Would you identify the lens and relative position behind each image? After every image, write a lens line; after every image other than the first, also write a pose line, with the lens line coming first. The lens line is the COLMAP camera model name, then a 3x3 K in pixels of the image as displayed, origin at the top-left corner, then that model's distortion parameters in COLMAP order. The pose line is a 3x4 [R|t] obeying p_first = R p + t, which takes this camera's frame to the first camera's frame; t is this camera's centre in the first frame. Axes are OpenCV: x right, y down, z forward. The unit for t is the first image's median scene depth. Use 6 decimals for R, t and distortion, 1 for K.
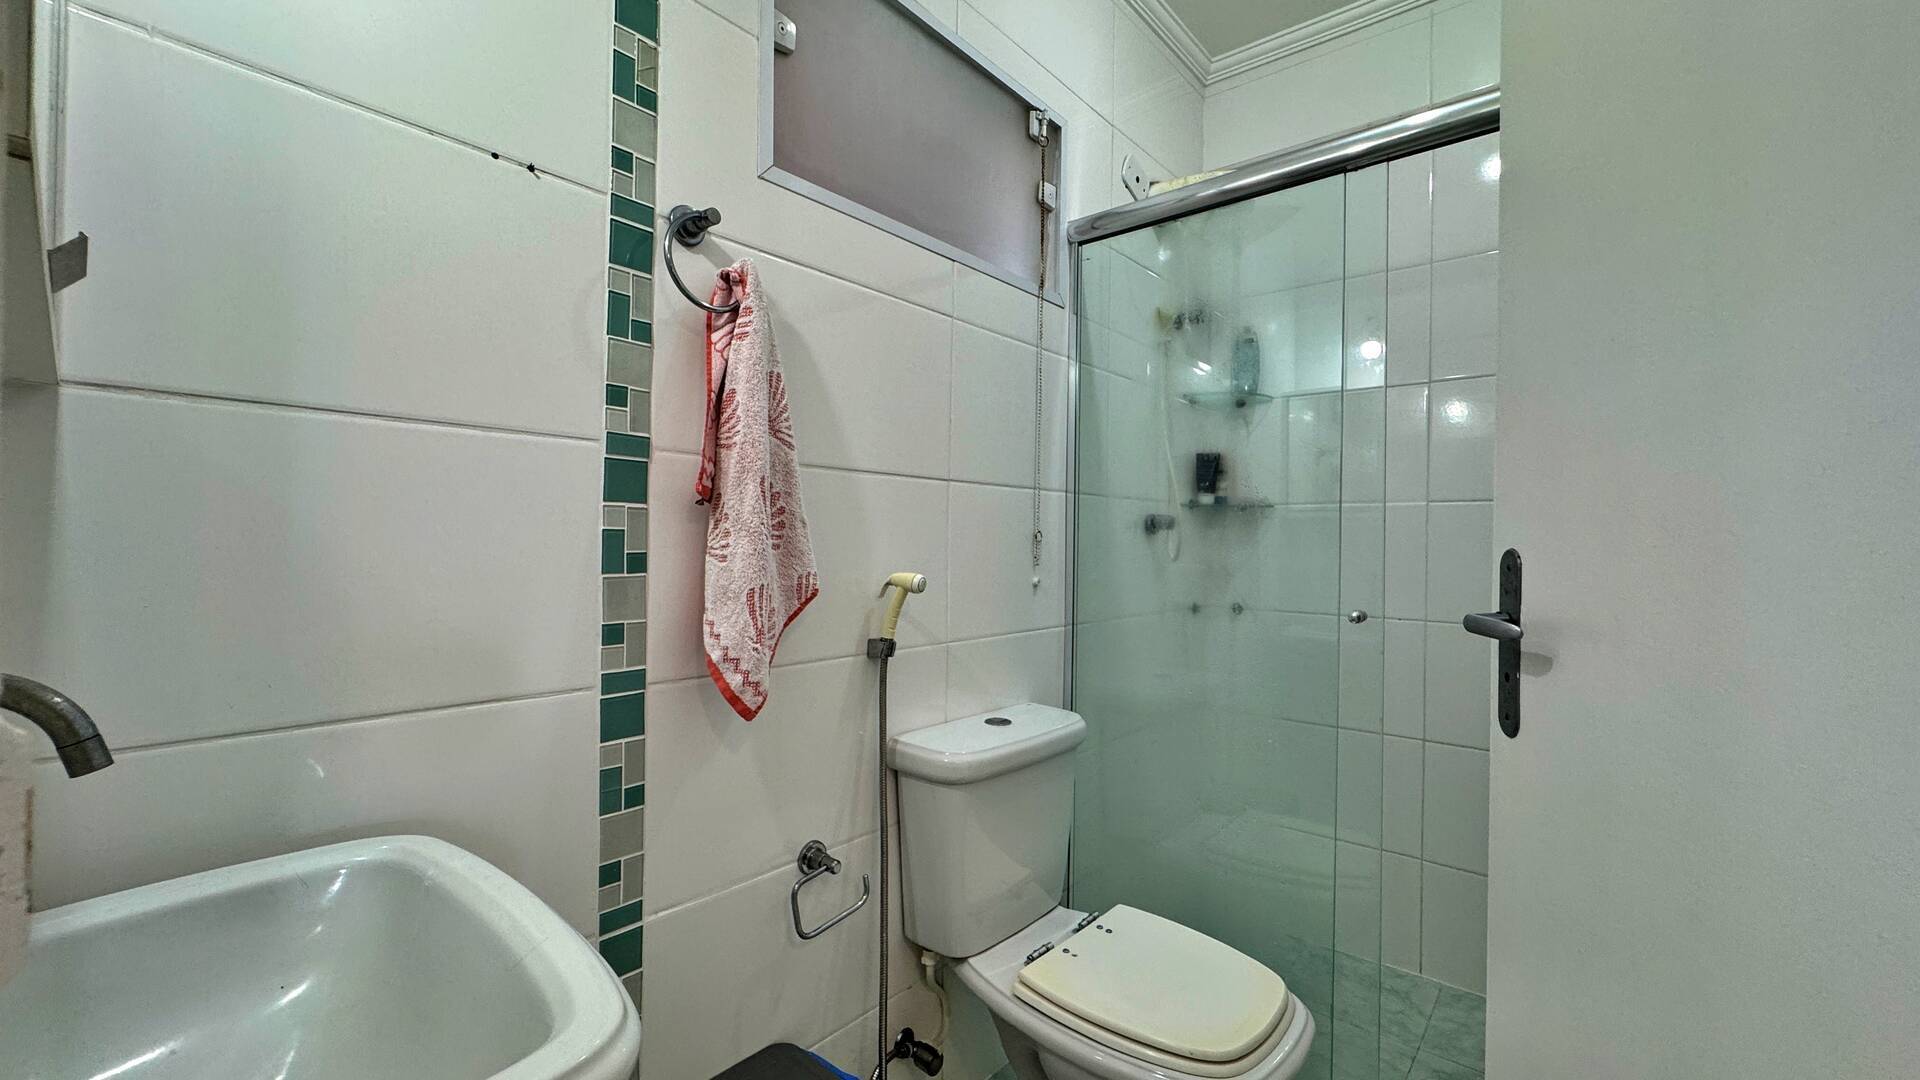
lens RADIAL K [[765.2, 0, 958.9], [0, 765.2, 540.7], [0, 0, 1]] dist [-0.001675, 0.000135]
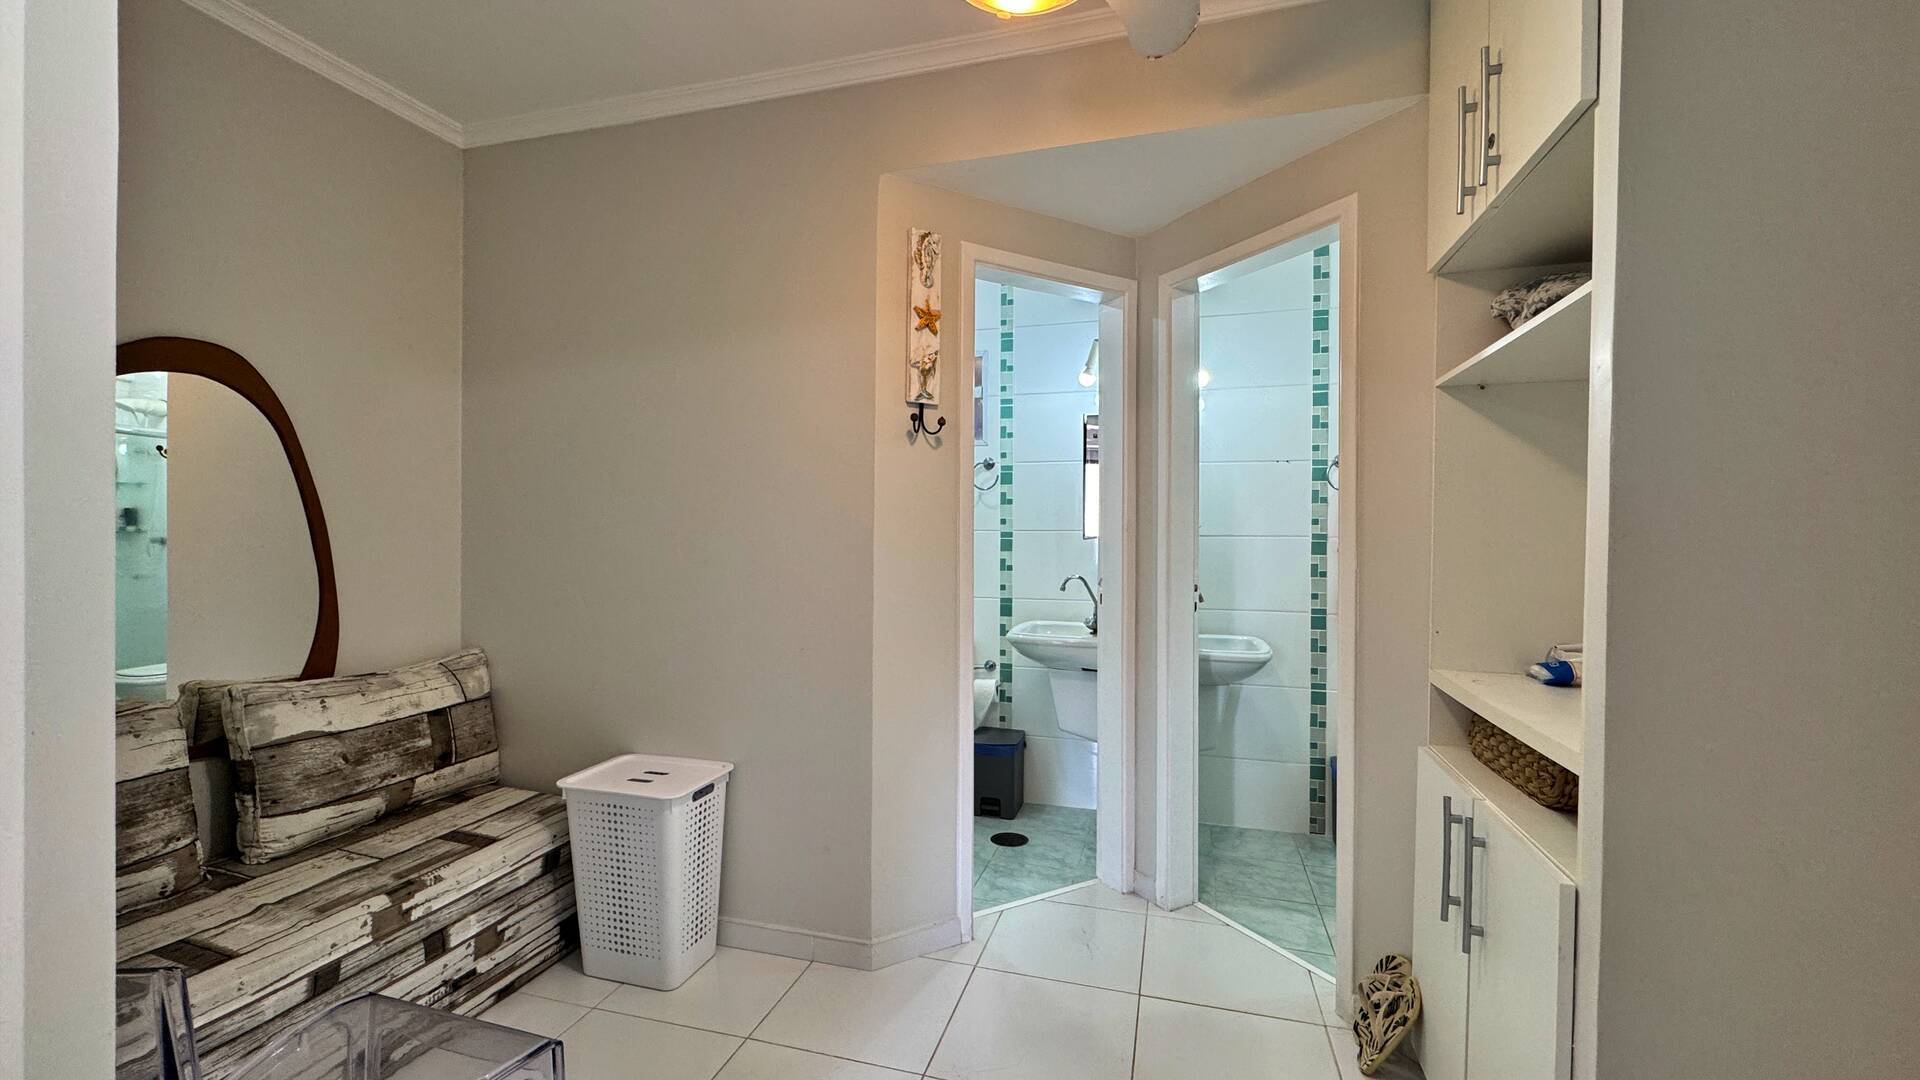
lens RADIAL K [[765.2, 0, 958.9], [0, 765.2, 540.7], [0, 0, 1]] dist [-0.001675, 0.000135]
pose [[0.409303, -0.011522, -0.912326, 1.780007], [0.002806, 0.999931, -0.011370, -0.075376], [0.912394, 0.002094, 0.409307, -1.596946]]
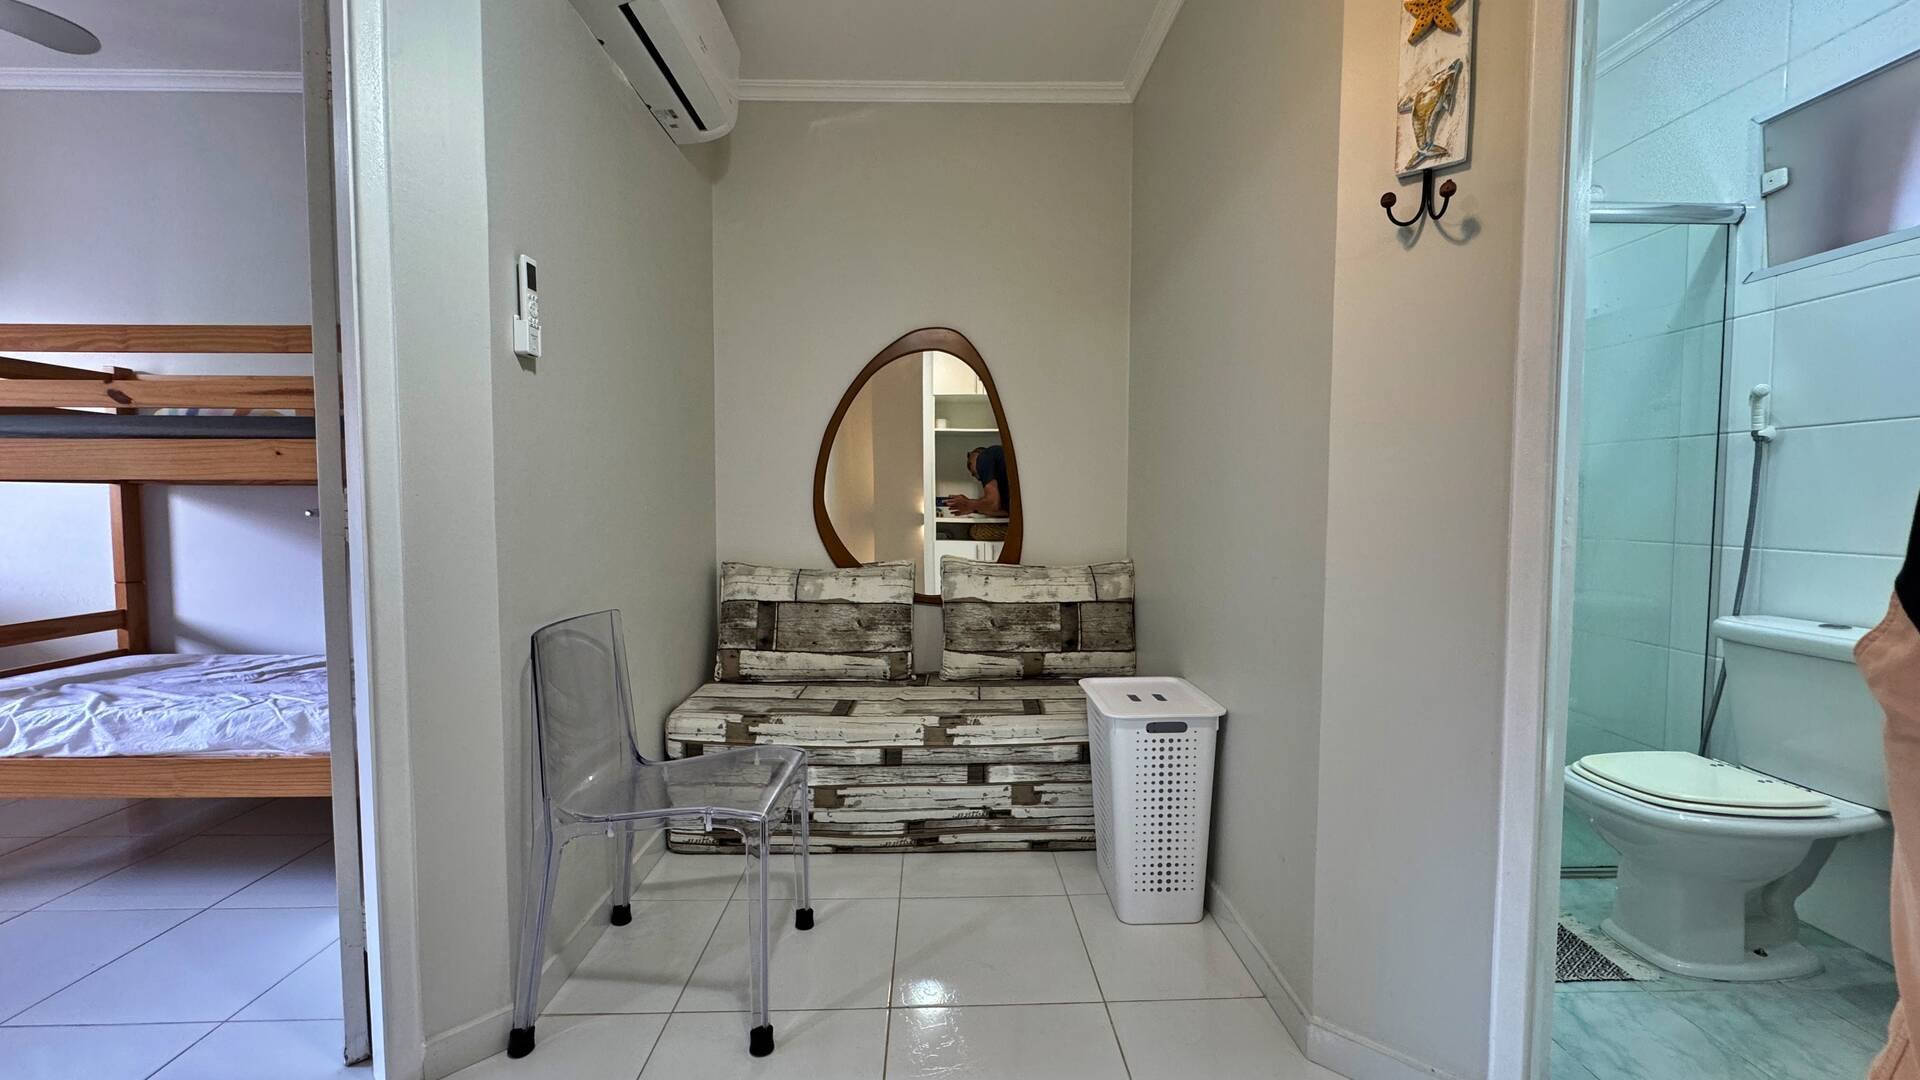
lens RADIAL K [[765.2, 0, 958.9], [0, 765.2, 540.7], [0, 0, 1]] dist [-0.001675, 0.000135]
pose [[-0.740228, 0.017768, -0.672121, 1.181225], [-0.014601, 0.998990, 0.042489, 0.066315], [0.672197, 0.041265, -0.739221, -0.400763]]
